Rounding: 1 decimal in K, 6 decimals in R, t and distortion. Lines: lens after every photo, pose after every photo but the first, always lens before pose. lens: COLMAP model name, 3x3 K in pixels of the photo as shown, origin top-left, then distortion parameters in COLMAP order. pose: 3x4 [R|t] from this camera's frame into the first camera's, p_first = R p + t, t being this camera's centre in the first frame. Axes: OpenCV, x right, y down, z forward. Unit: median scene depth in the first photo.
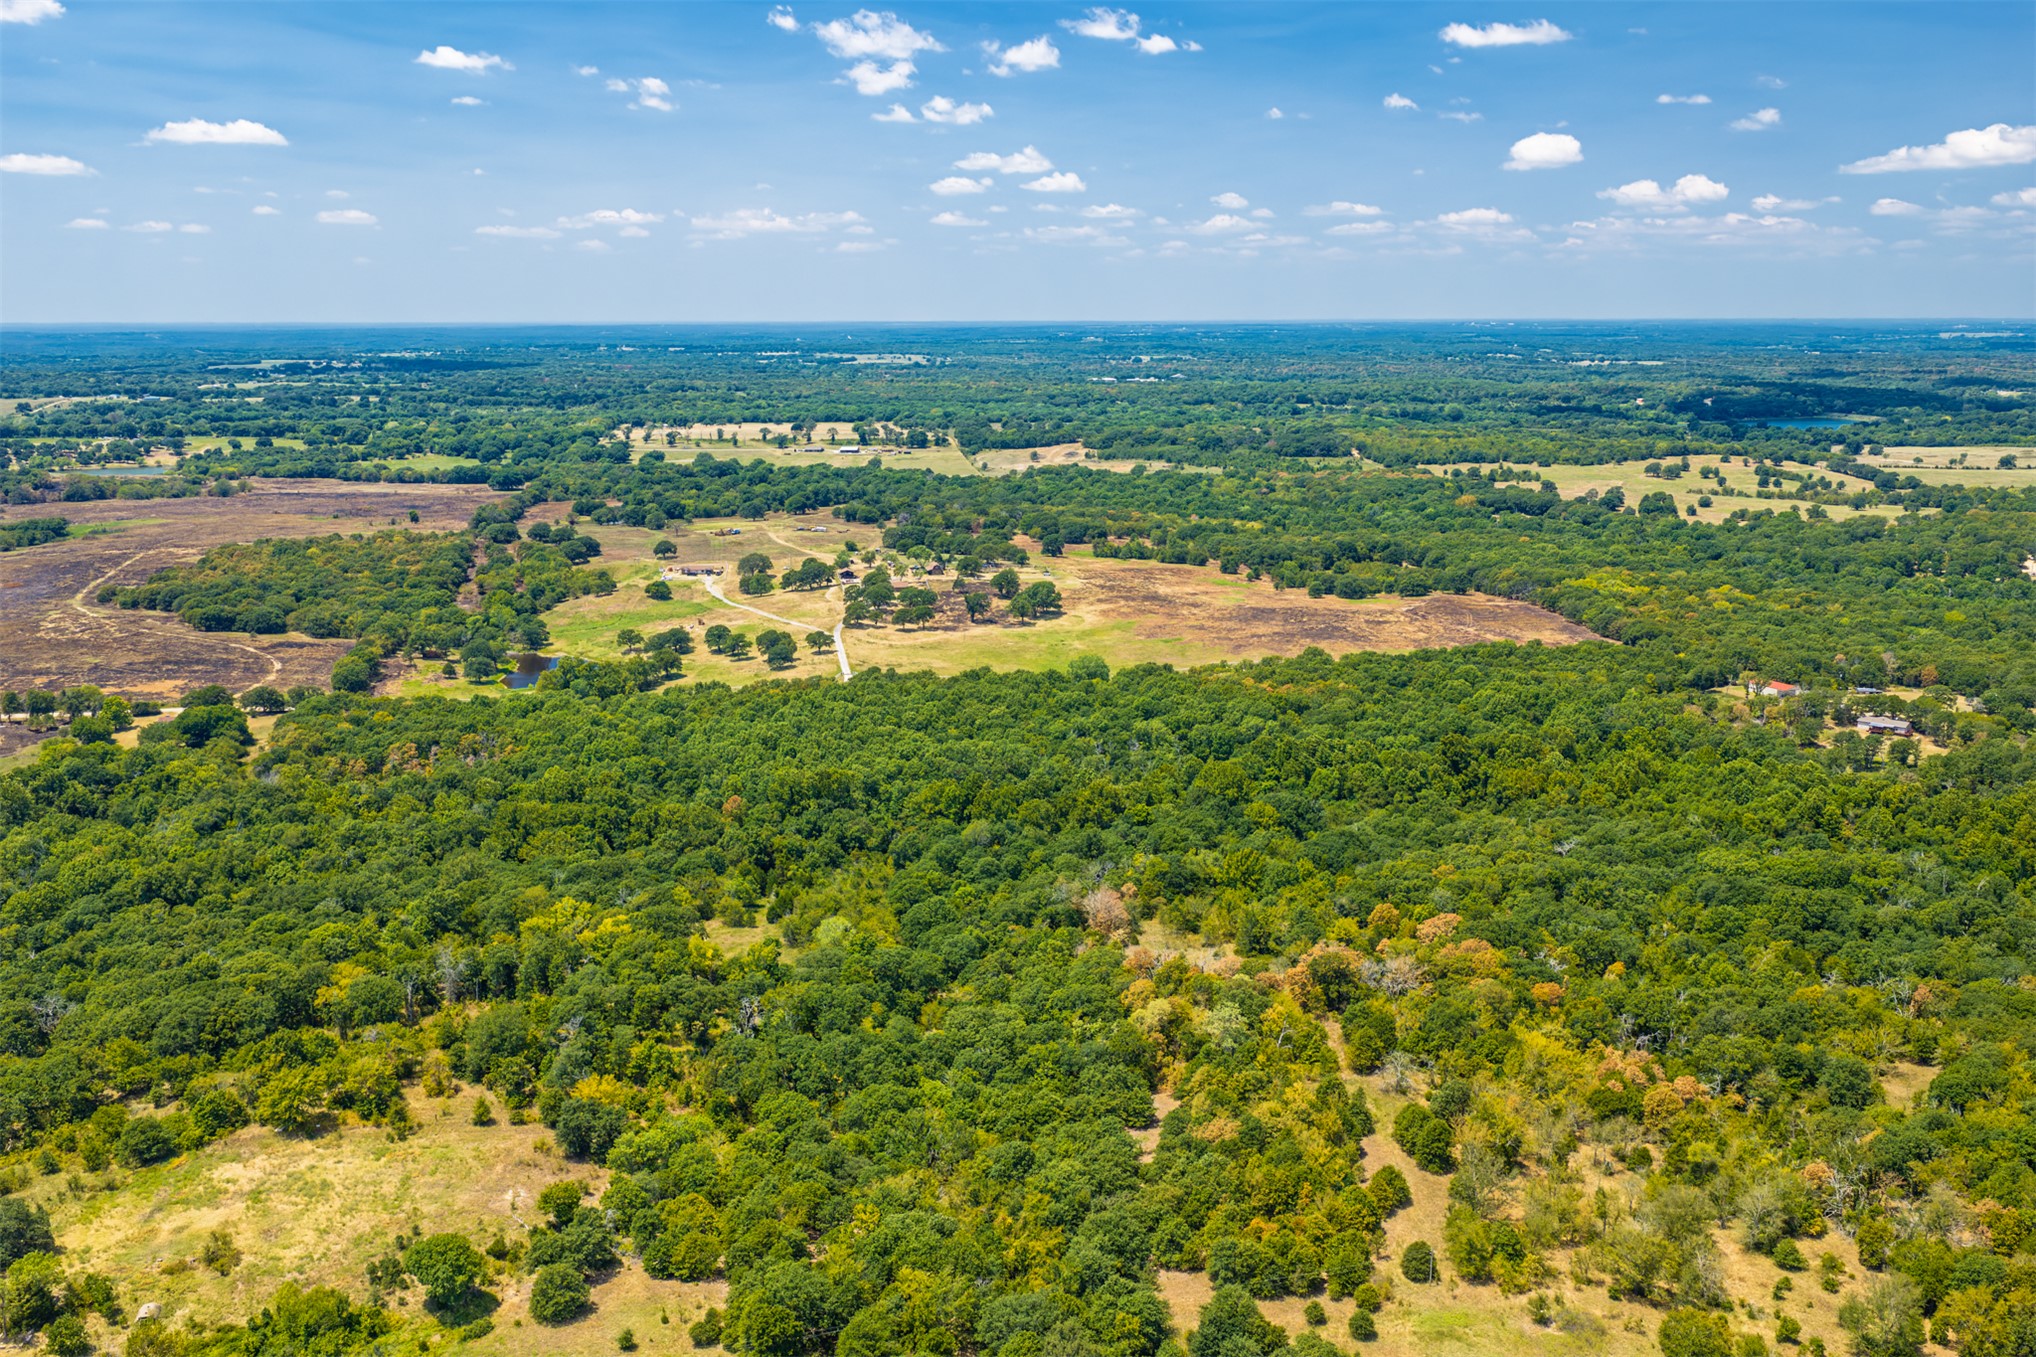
lens RADIAL K [[1721.3, 0, 1016.6], [0, 1721.3, 622.9], [0, 0, 1]] dist [0.017653, -0.023715]
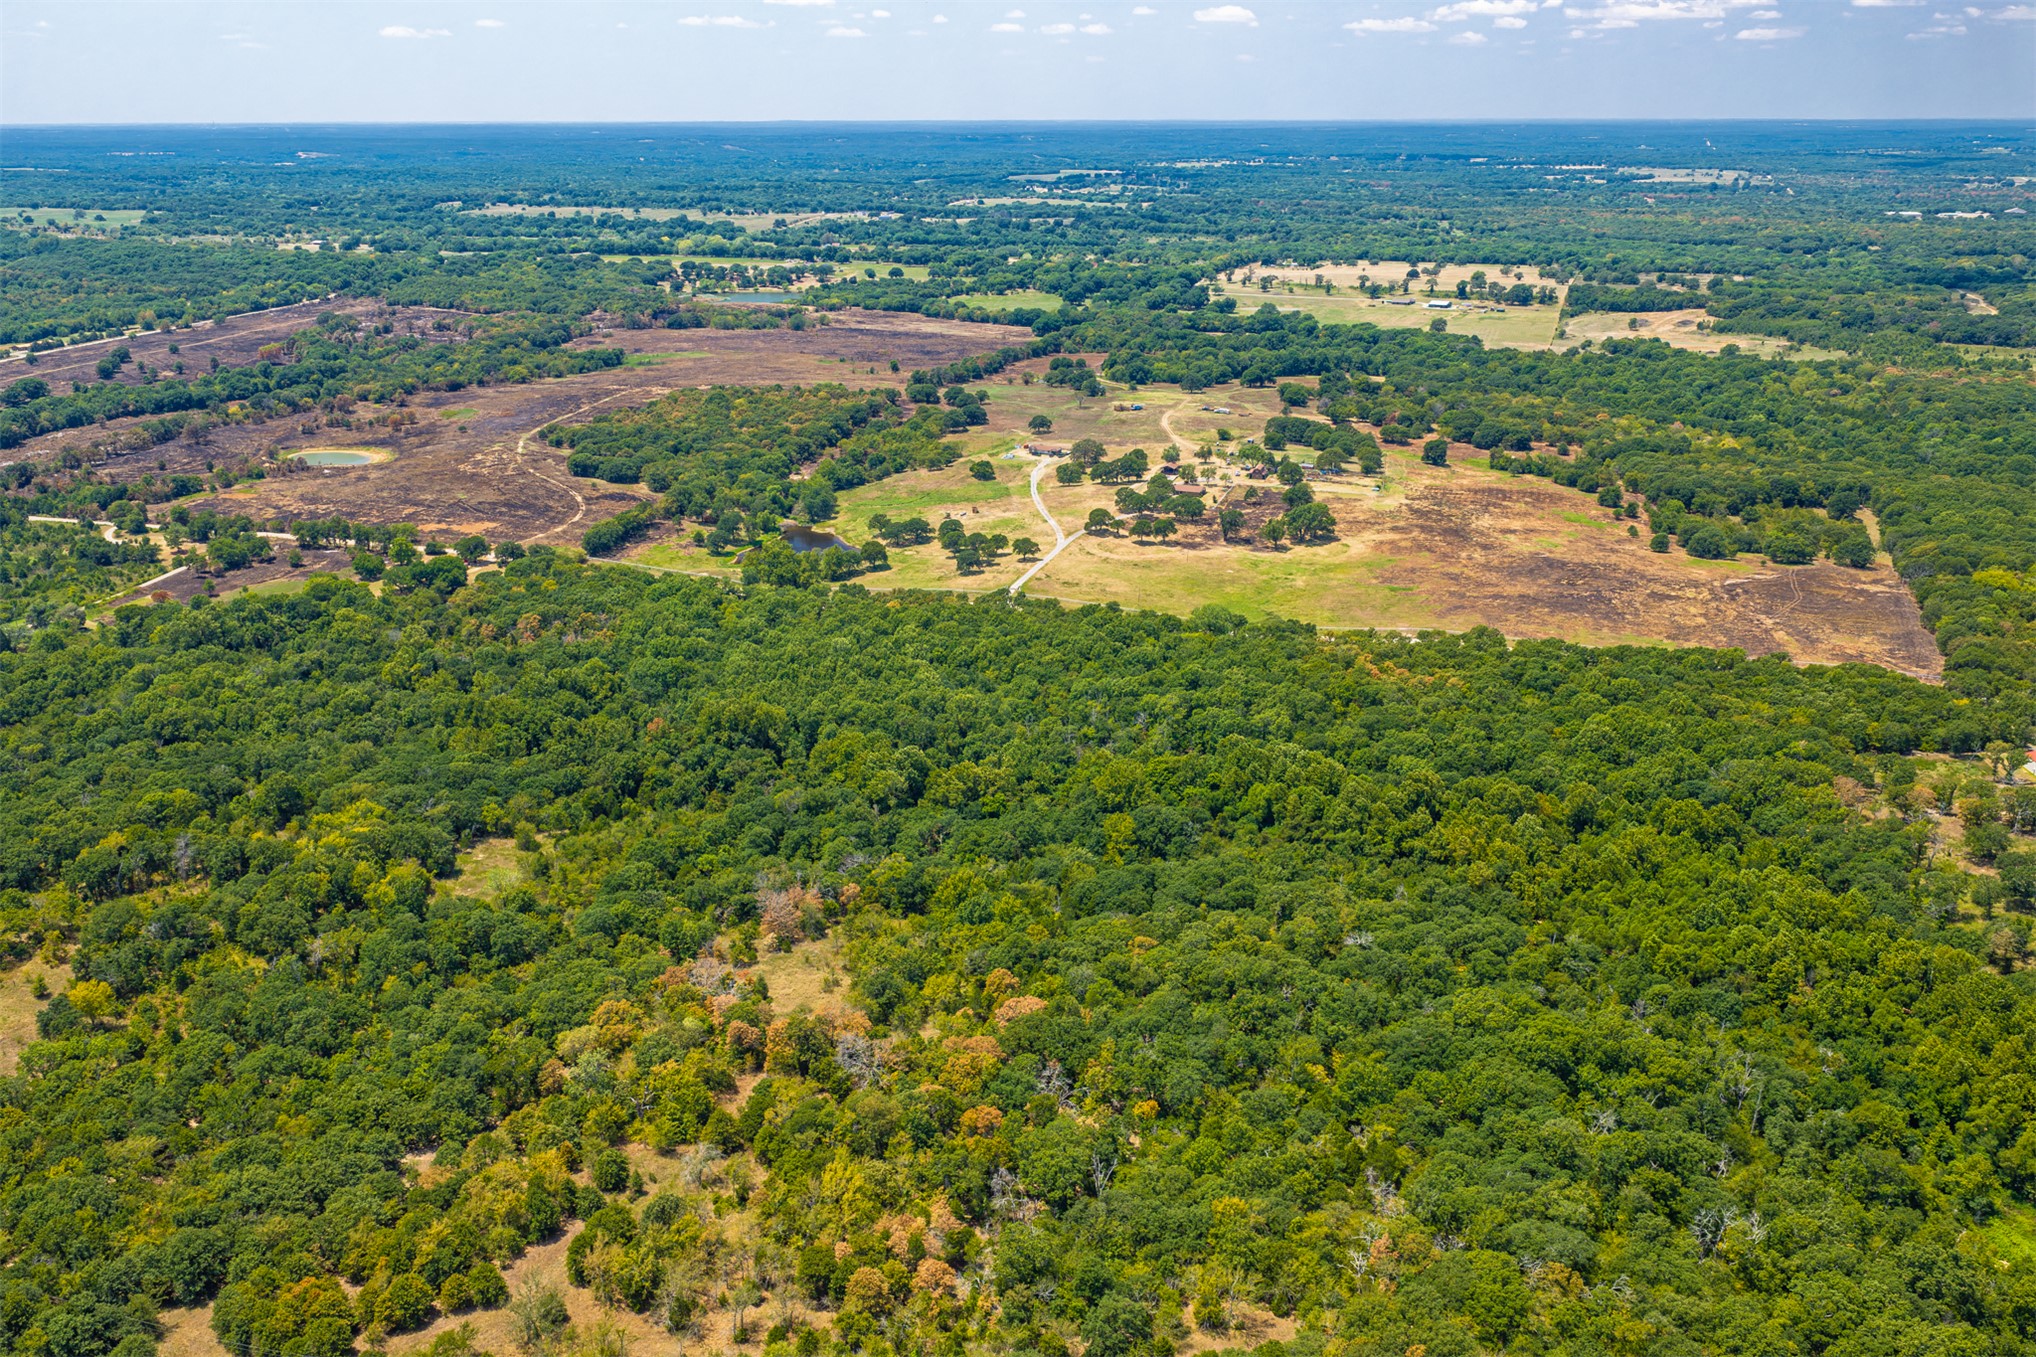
lens RADIAL K [[1721.3, 0, 962.7], [0, 1721.3, 679.7], [0, 0, 1]] dist [0.017653, -0.023715]
pose [[0.878768, 0.146968, -0.454057, 0.174951], [-0.082443, 0.983848, 0.158892, -0.038573], [0.470075, -0.102195, 0.876690, 0.063556]]
